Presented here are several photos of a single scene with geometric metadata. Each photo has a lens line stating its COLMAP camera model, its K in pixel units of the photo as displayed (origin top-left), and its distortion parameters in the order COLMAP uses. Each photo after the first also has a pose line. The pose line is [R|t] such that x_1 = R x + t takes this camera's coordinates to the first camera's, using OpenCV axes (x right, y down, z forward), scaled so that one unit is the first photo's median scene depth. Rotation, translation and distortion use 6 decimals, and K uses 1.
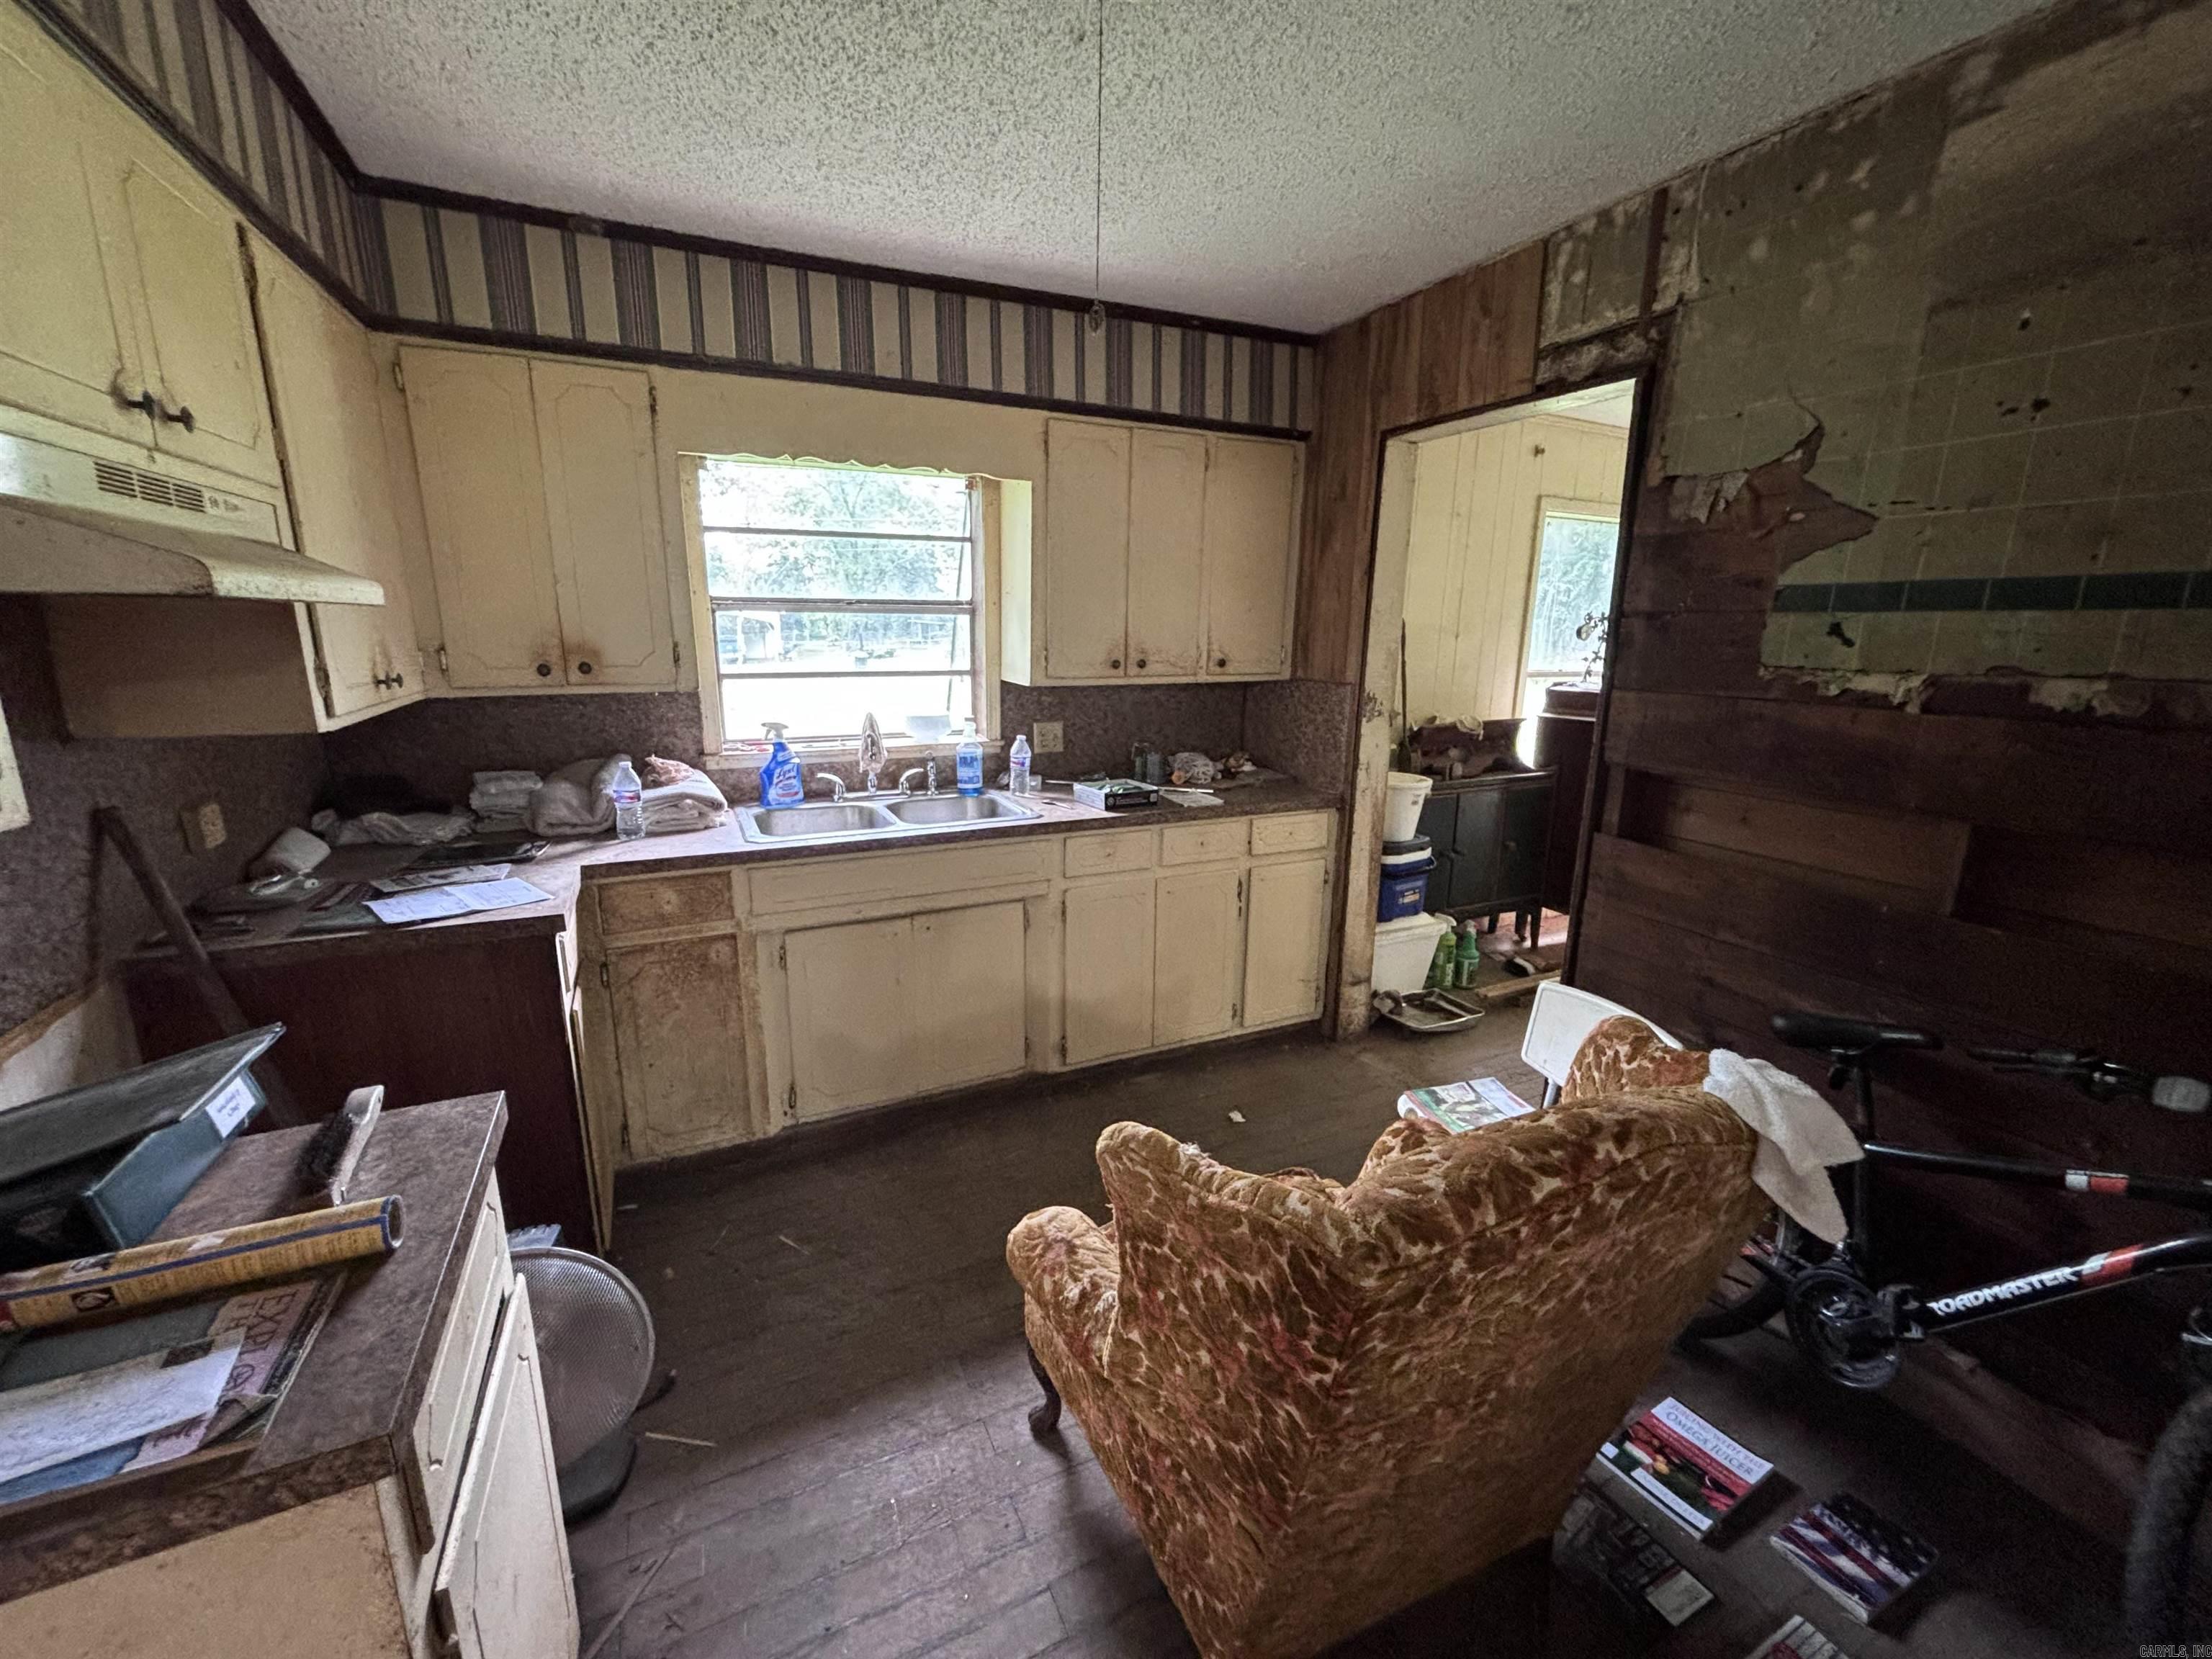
lens RADIAL K [[894.3, 0, 1106.5], [0, 894.3, 830.3], [0, 0, 1]] dist [0.000114, 0.000394]
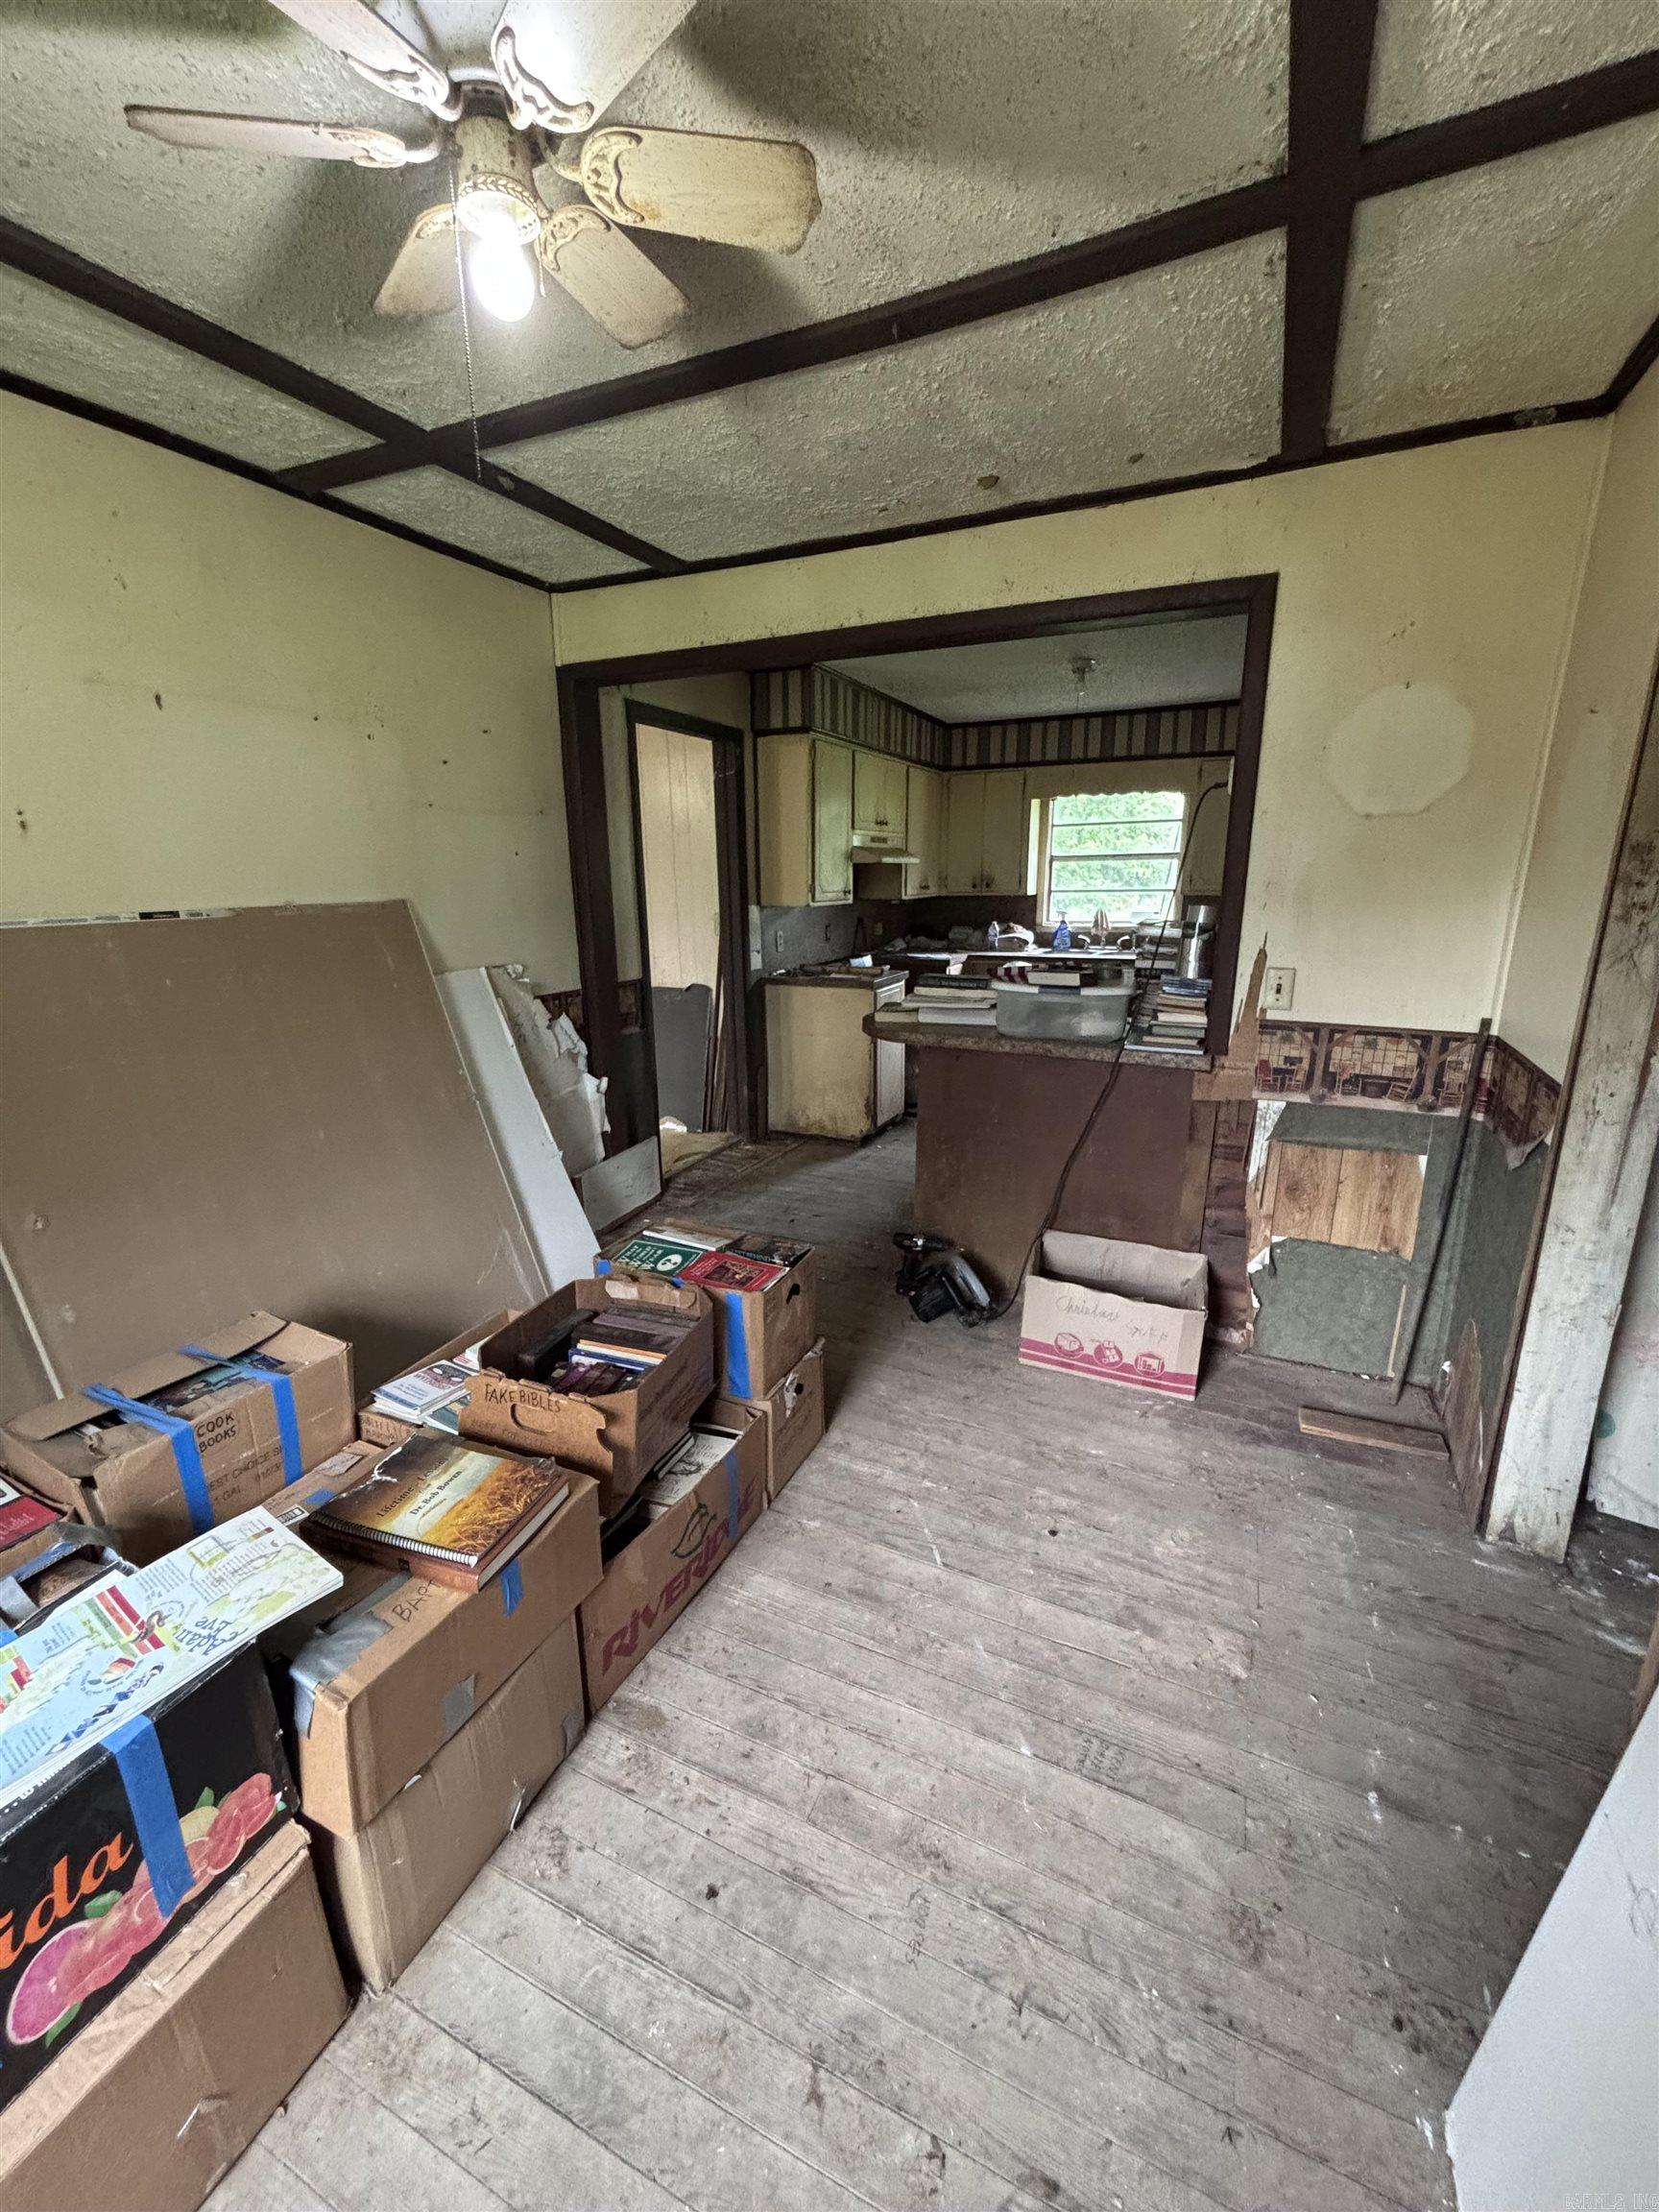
lens RADIAL K [[894.3, 0, 837.9], [0, 894.3, 1091.9], [0, 0, 1]] dist [0.000114, 0.000394]
pose [[0.652008, 0.162937, -0.740498, 1.307587], [-0.154393, 0.984706, 0.080729, 0.303757], [0.742326, 0.061692, 0.667192, -1.165195]]
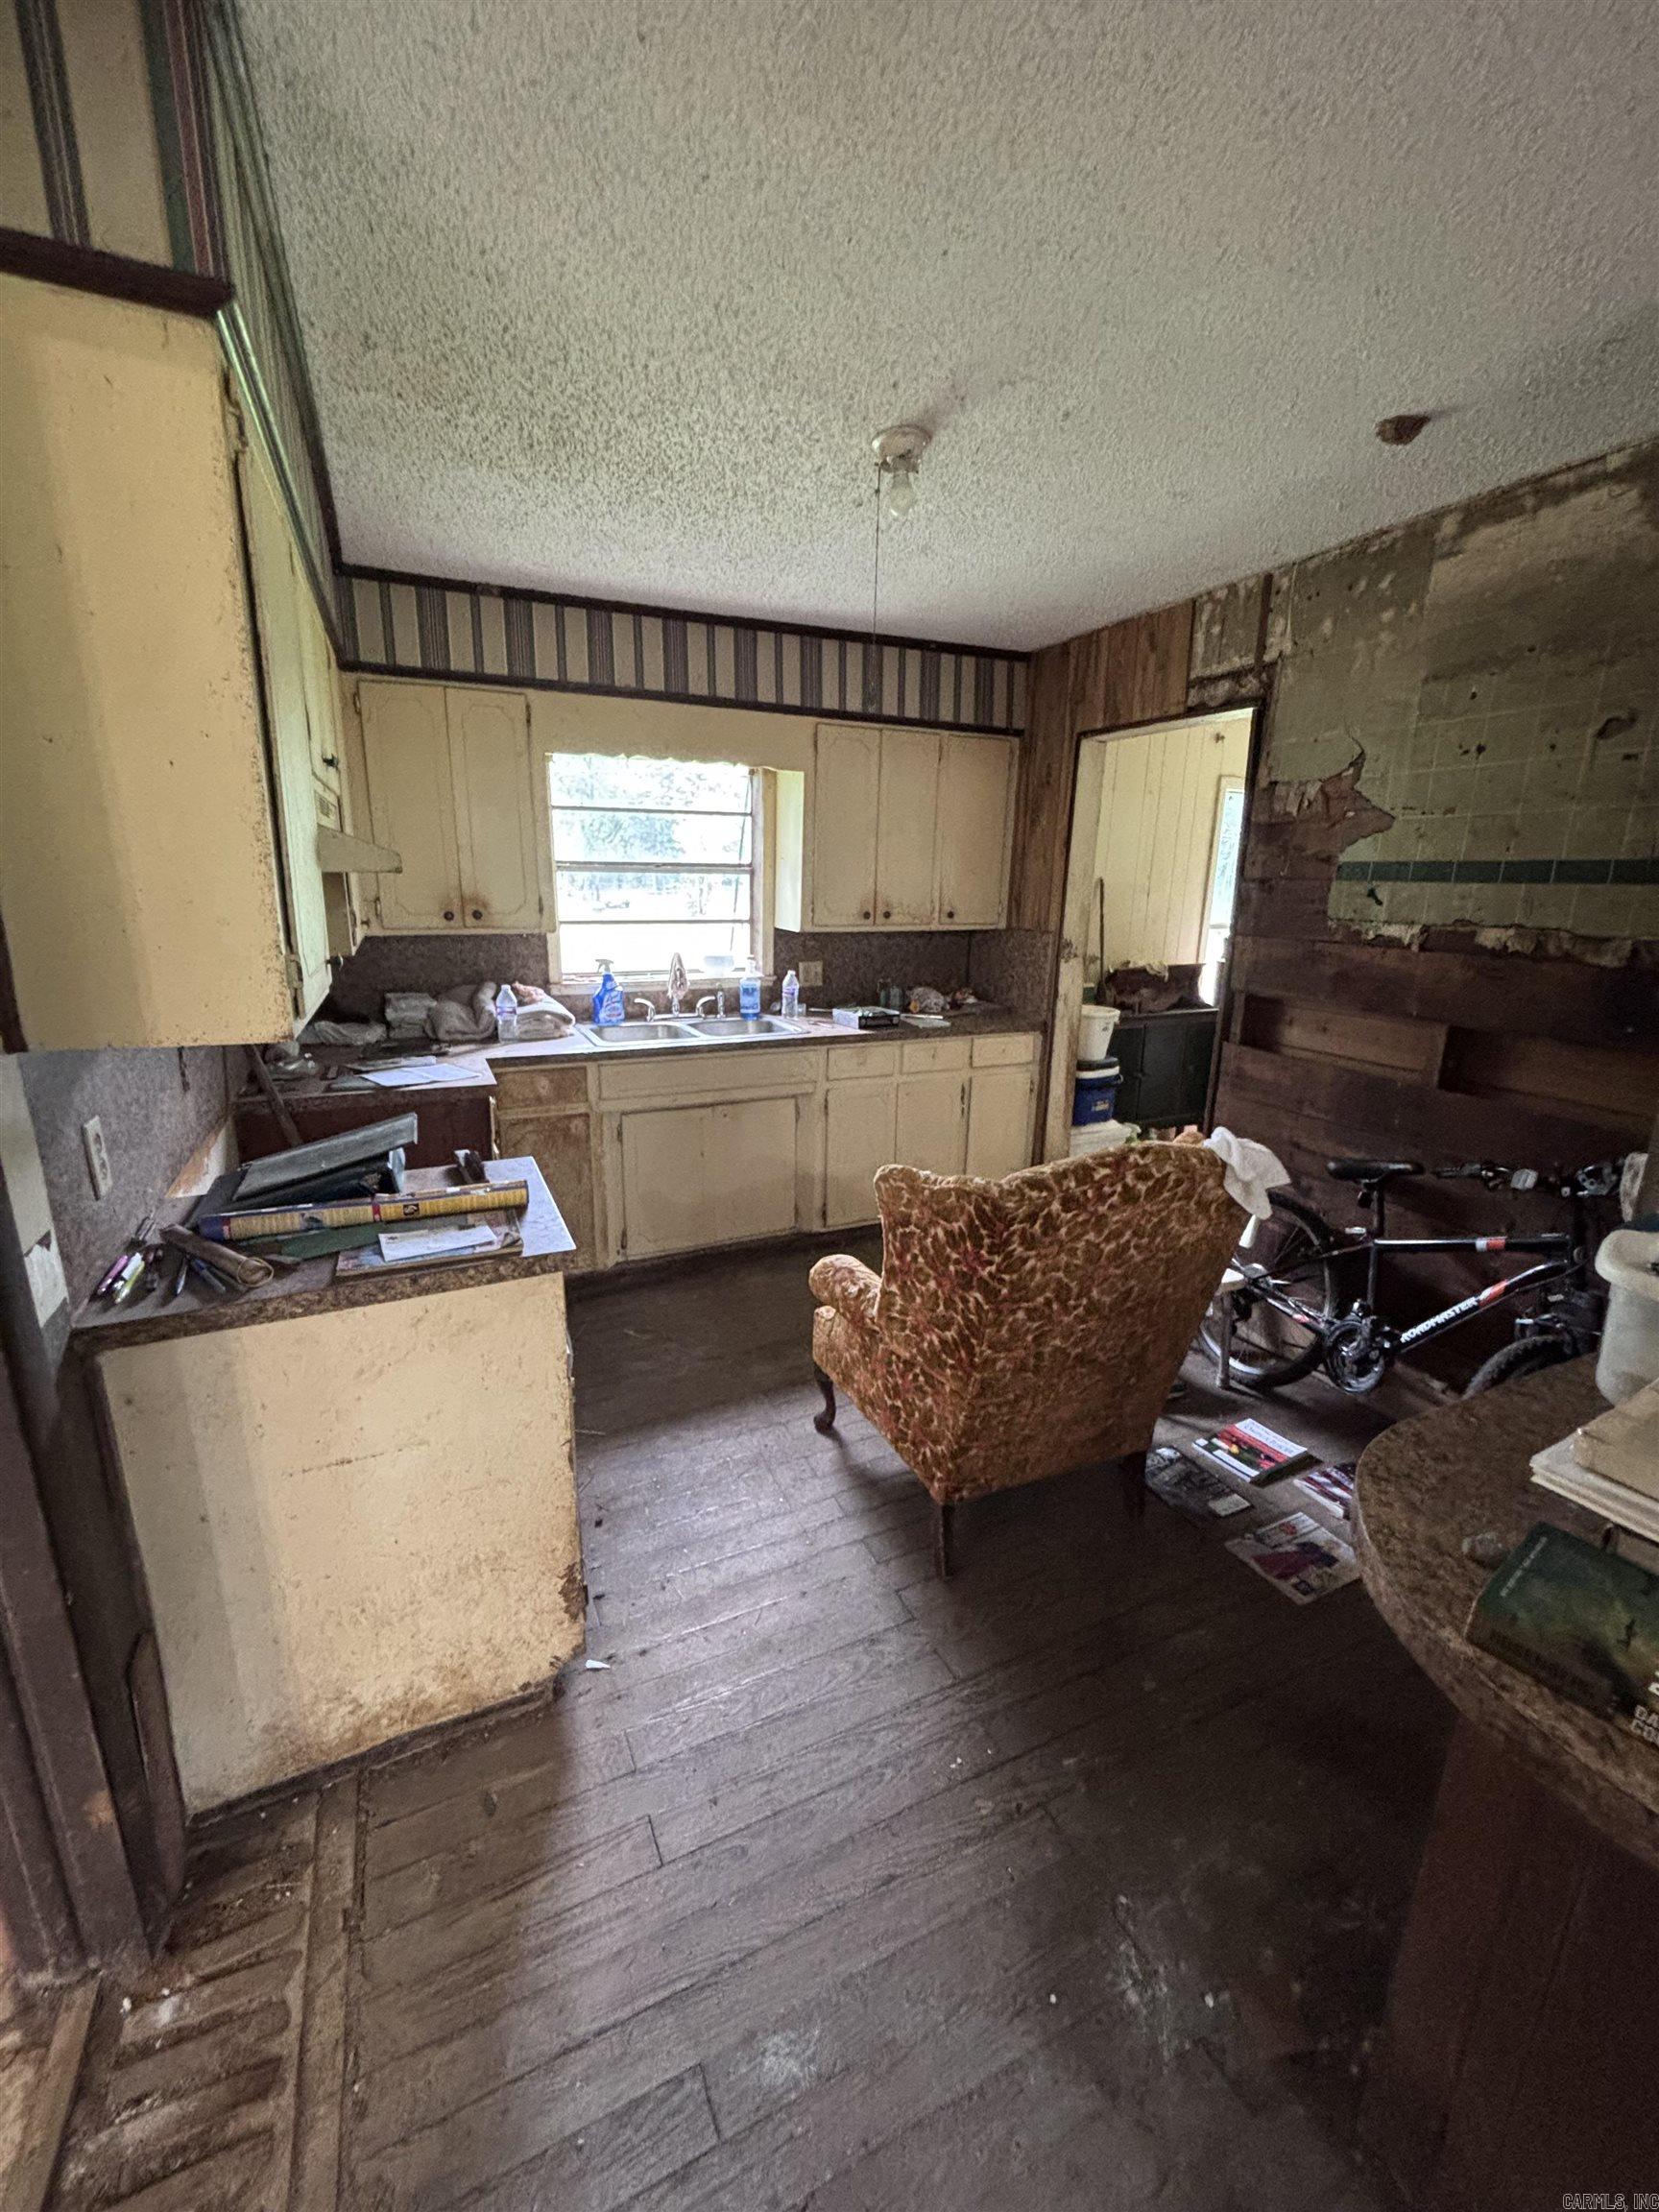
lens RADIAL K [[894.3, 0, 830.0], [0, 894.3, 1103.6], [0, 0, 1]] dist [0.000114, 0.000394]
pose [[0.999936, 0.007971, -0.008045, -0.041378], [-0.007788, 0.999715, 0.022566, 0.075215], [0.008223, -0.022502, 0.999713, -0.386465]]
